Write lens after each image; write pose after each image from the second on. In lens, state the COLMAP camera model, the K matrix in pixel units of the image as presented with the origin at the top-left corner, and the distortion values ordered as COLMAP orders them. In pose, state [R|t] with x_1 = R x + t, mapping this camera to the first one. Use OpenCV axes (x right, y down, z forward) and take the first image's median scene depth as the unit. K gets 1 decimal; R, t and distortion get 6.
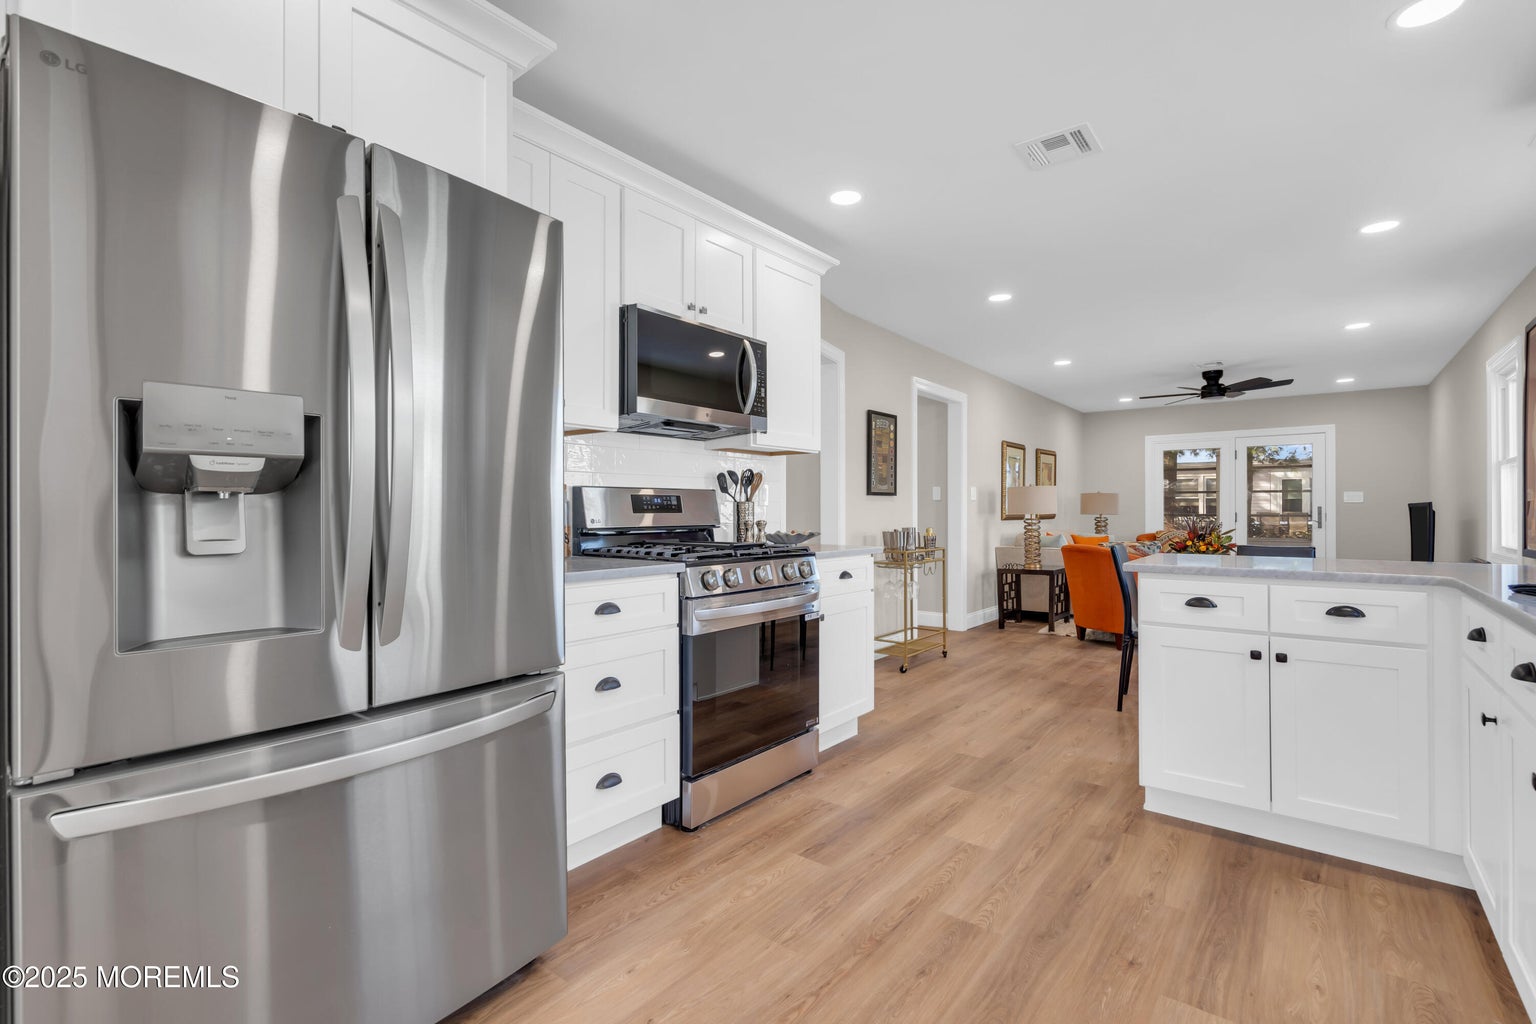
lens RADIAL K [[700.4, 0, 768.0], [0, 700.4, 512.0], [0, 0, 1]] dist [0.000564, 0.000398]
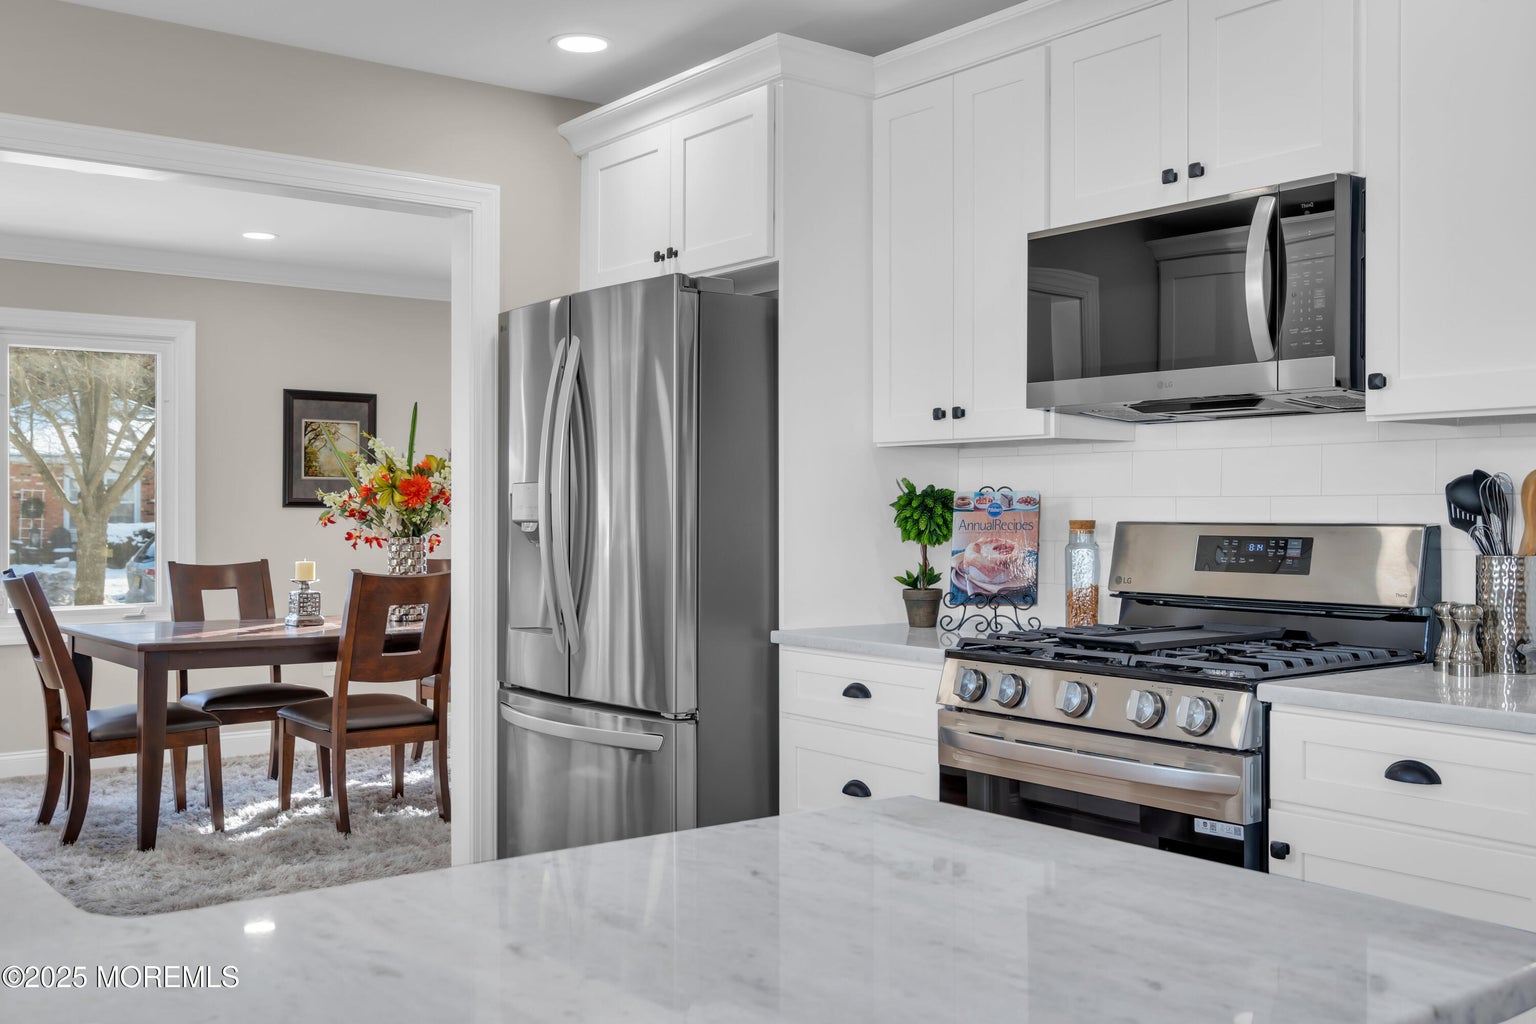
lens RADIAL K [[1480.1, 0, 768.0], [0, 1480.1, 512.0], [0, 0, 1]] dist [0.007814, -0.003415]
pose [[-0.252428, 0.005649, -0.967599, 0.969468], [-0.000440, 0.999982, 0.005953, -0.048367], [0.967616, 0.001929, -0.252421, 0.935367]]
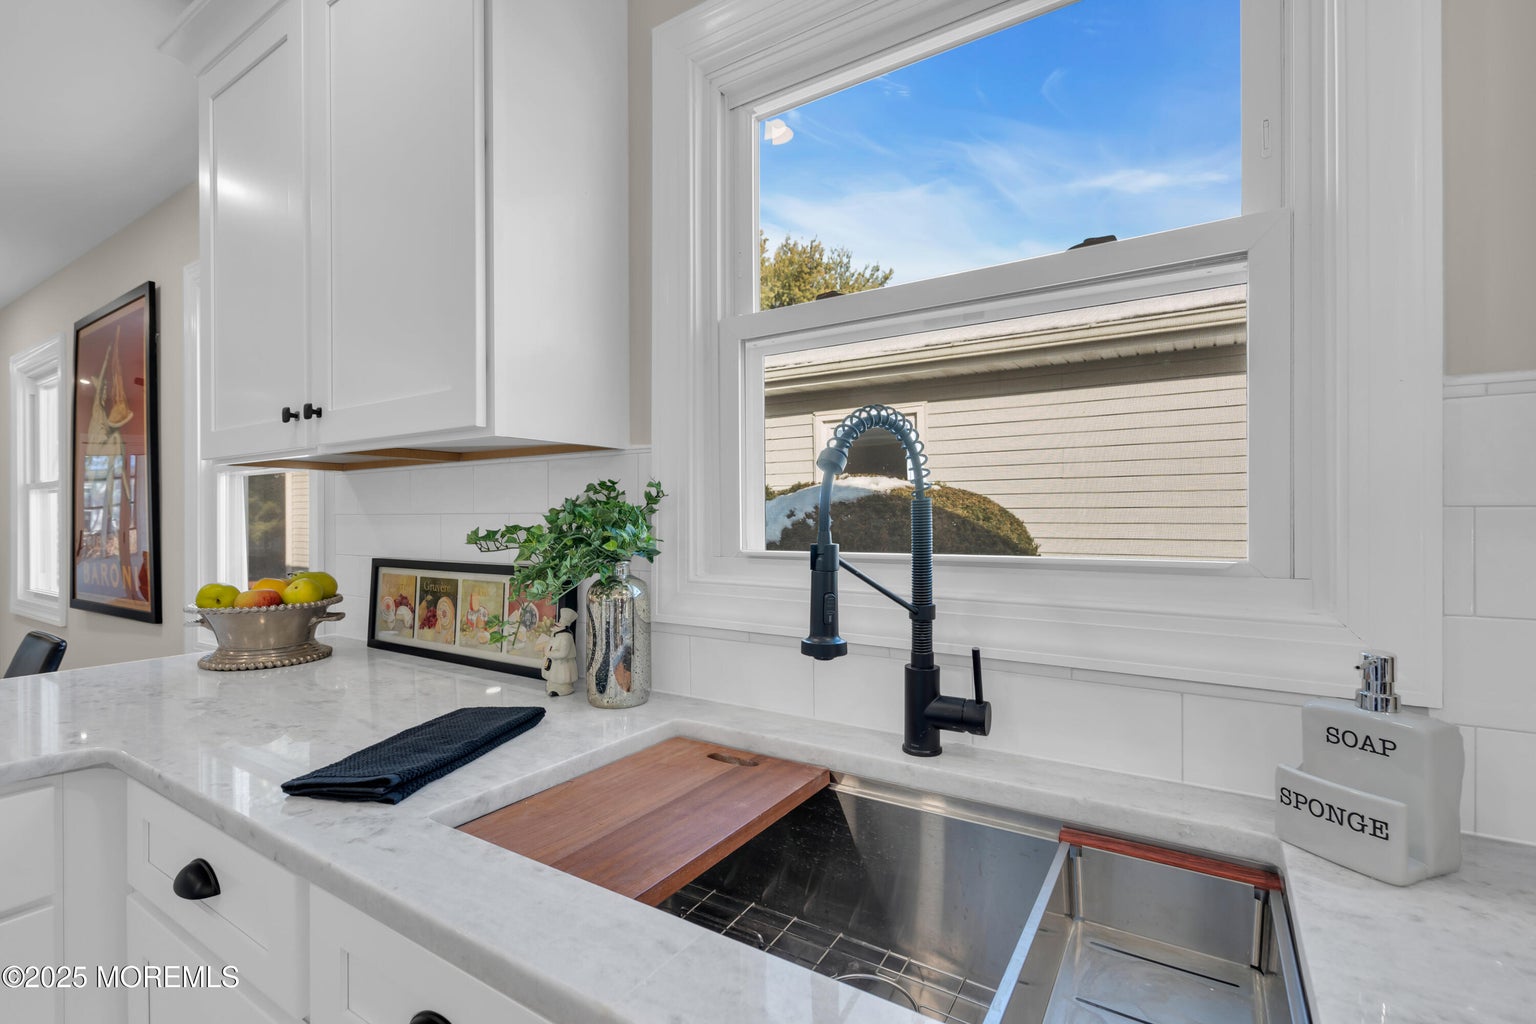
lens RADIAL K [[700.4, 0, 768.0], [0, 700.4, 512.0], [0, 0, 1]] dist [0.000564, 0.000398]
pose [[-0.087374, 0.006461, 0.996155, 0.282209], [0.009375, 0.999940, -0.005663, -0.047262], [-0.996131, 0.008844, -0.087429, 0.376000]]
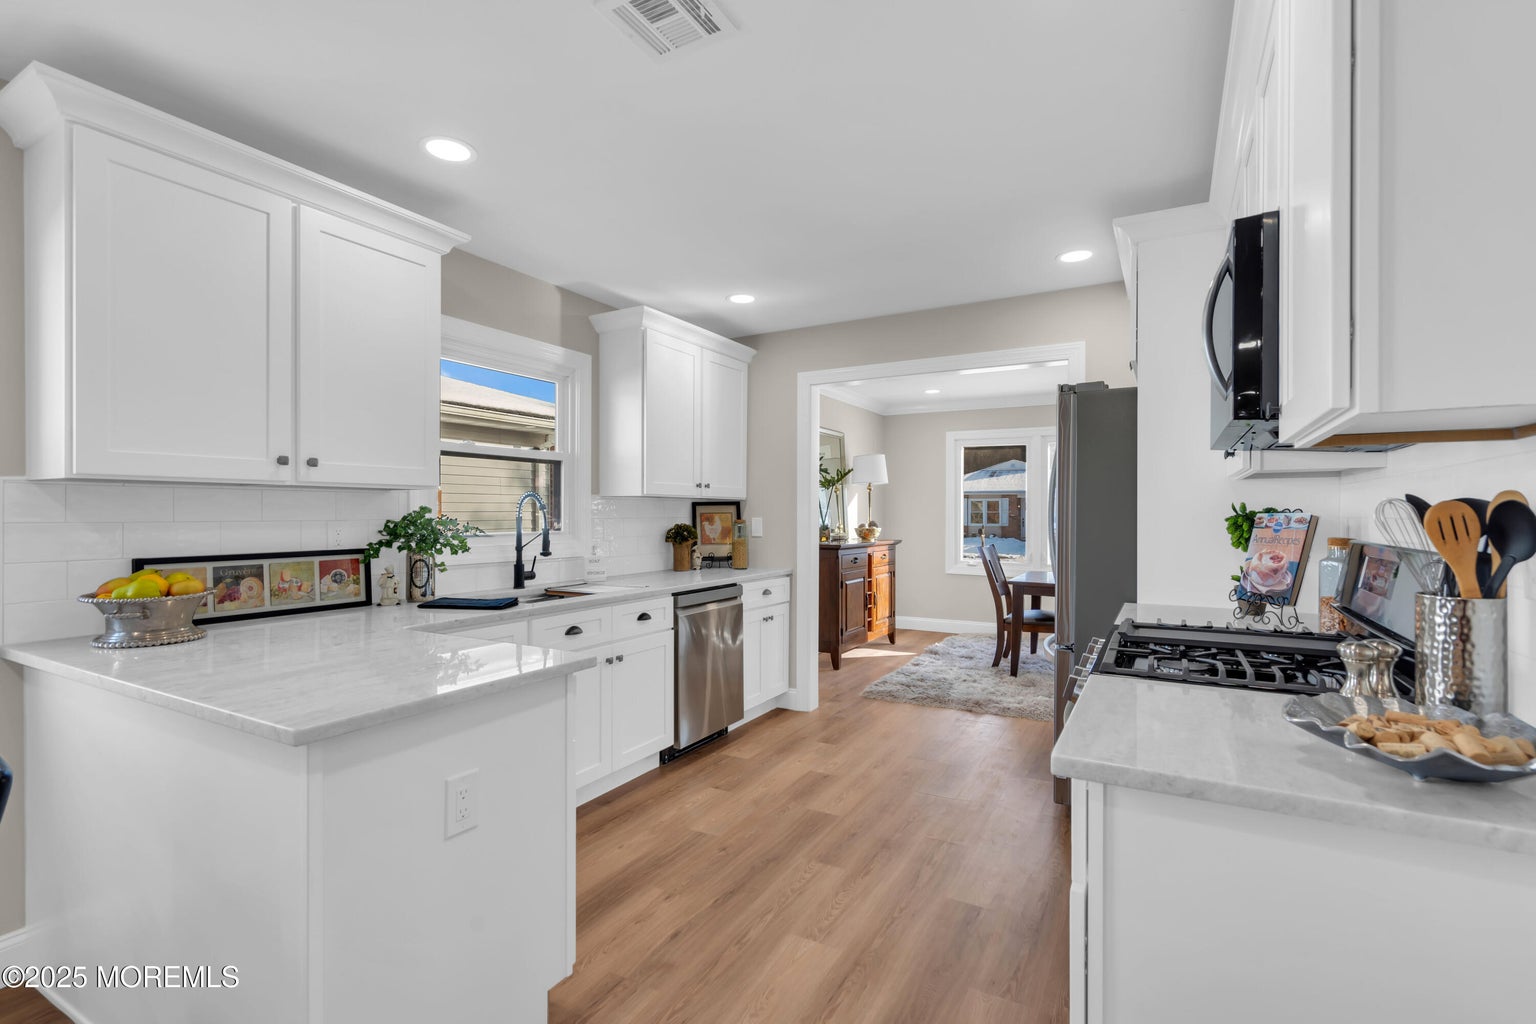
lens RADIAL K [[699.9, 0, 766.2], [0, 699.9, 515.0], [0, 0, 1]] dist [-0.004664, -0.000054]
pose [[-0.988830, 0.003476, -0.149008, 0.372290], [0.002680, 0.999981, 0.005540, -0.061628], [0.149024, 0.005078, -0.988820, 1.449956]]
